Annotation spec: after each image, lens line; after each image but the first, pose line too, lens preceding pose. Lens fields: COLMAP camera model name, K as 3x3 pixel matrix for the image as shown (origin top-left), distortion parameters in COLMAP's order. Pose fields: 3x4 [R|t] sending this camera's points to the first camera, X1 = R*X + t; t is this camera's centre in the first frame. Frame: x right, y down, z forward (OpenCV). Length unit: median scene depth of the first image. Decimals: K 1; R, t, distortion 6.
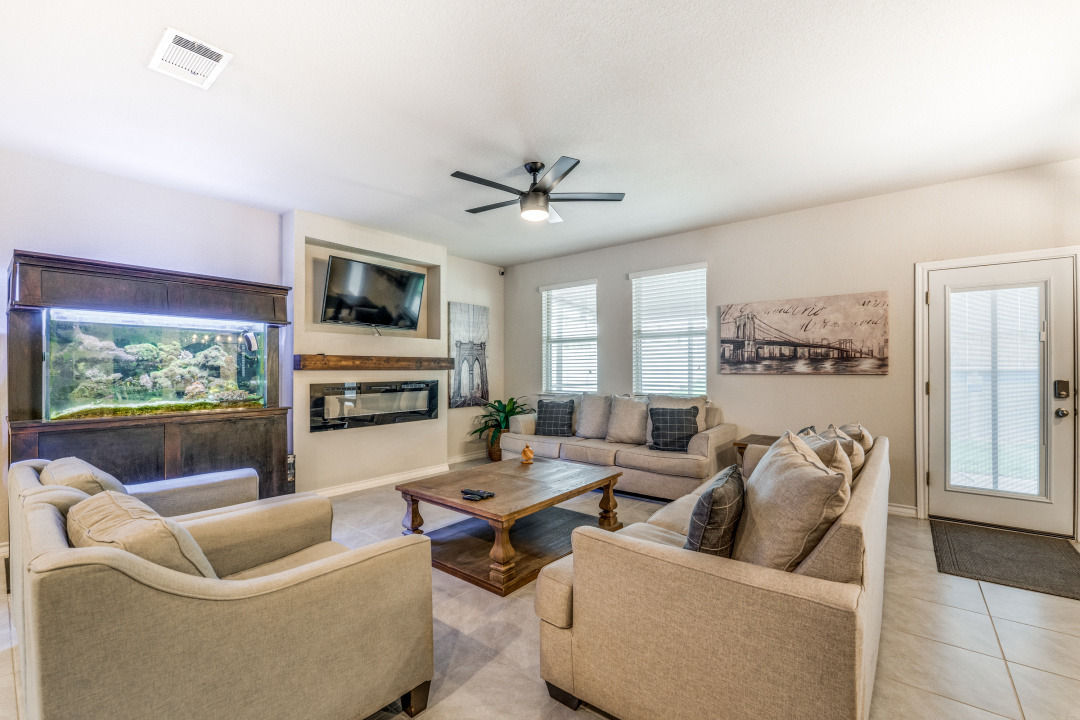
lens RADIAL K [[455.3, 0, 537.9], [0, 455.3, 366.4], [0, 0, 1]] dist [-0.000780, -0.001963]
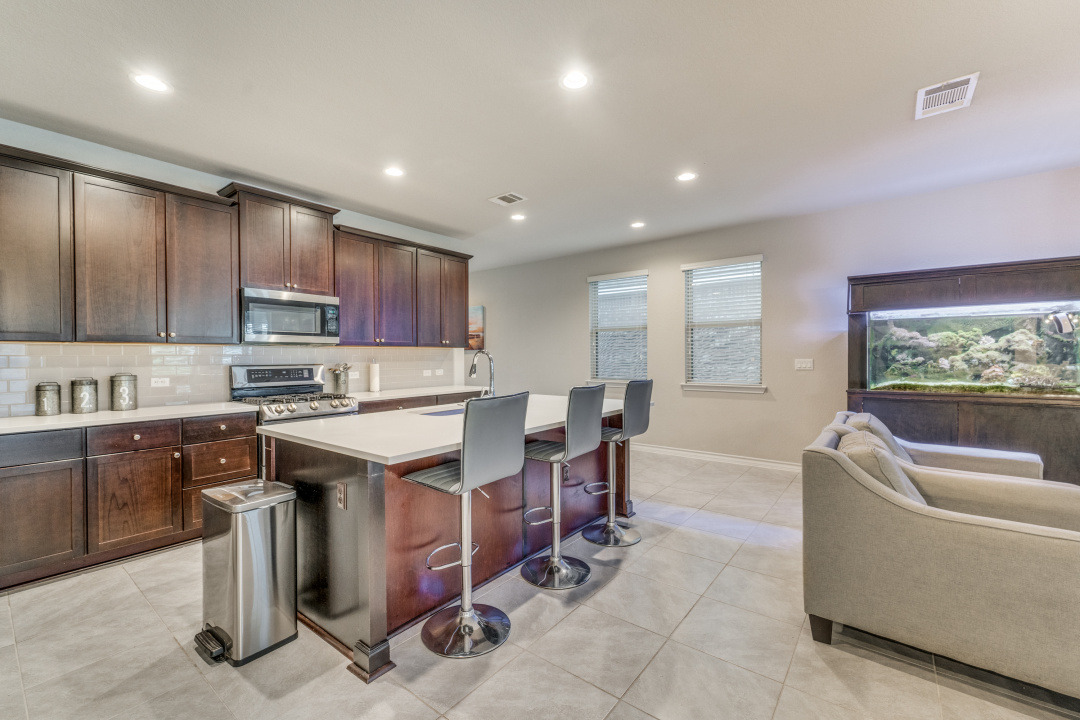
lens RADIAL K [[455.3, 0, 520.4], [0, 455.3, 360.1], [0, 0, 1]] dist [-0.000780, -0.001963]
pose [[0.006770, 0.008332, -0.999942, 0.262261], [0.010485, 0.999910, 0.008402, 0.000922], [0.999922, -0.010541, 0.006682, -0.085960]]
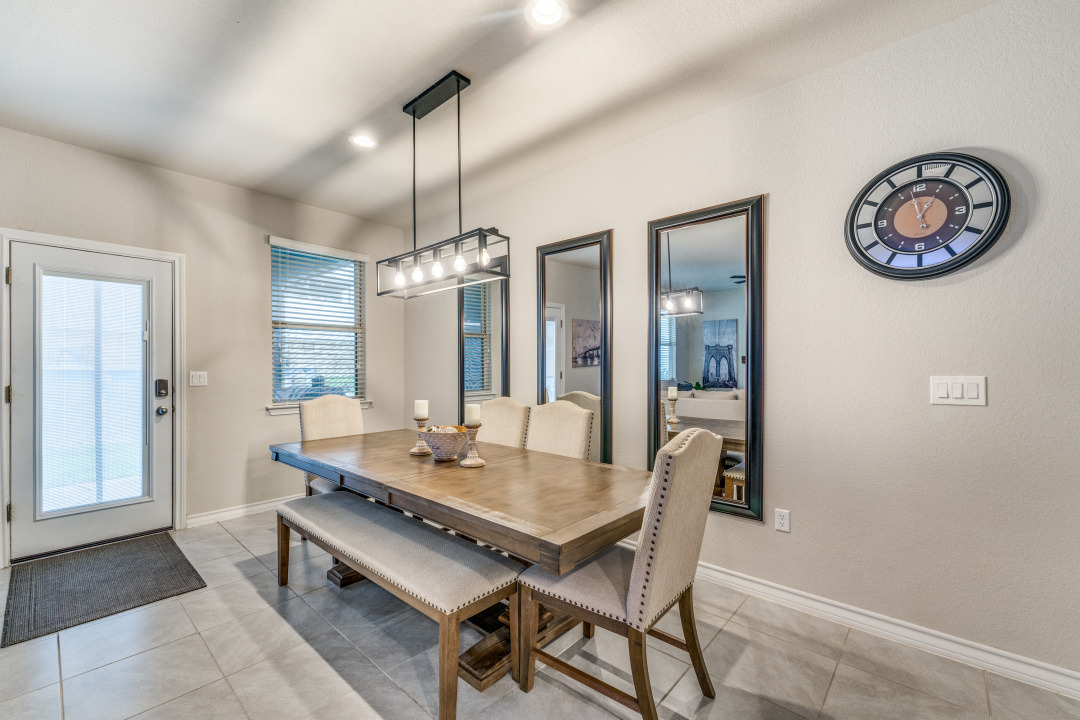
lens RADIAL K [[455.3, 0, 536.0], [0, 455.3, 371.7], [0, 0, 1]] dist [-0.000780, -0.001963]
pose [[0.060321, -0.006253, 0.998159, 0.161176], [-0.002855, 0.999975, 0.006437, 0.003646], [-0.998175, -0.003238, 0.060302, 0.079131]]
